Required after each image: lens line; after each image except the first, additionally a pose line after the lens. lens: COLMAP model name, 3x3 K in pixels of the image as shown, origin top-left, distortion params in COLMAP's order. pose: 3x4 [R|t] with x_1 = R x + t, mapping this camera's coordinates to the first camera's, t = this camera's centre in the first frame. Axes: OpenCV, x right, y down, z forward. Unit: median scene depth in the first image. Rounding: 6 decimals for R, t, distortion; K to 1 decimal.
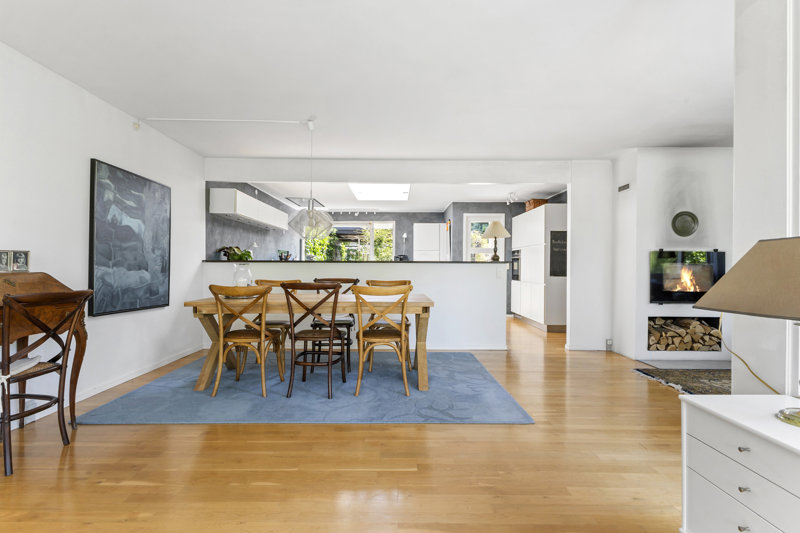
lens RADIAL K [[411.5, 0, 399.8], [0, 411.5, 265.8], [0, 0, 1]] dist [-0.000324, -0.000027]
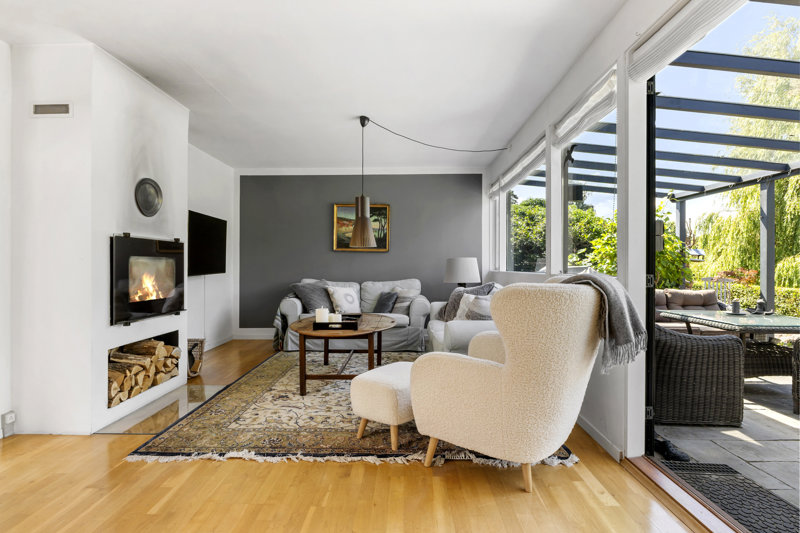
lens RADIAL K [[416.2, 0, 399.3], [0, 416.2, 268.8], [0, 0, 1]] dist [-0.005249, -0.000286]
pose [[0.036218, -0.019813, 0.999147, 0.043072], [0.000427, 0.999804, 0.019811, -0.000782], [-0.999344, -0.000291, 0.036219, 0.573995]]
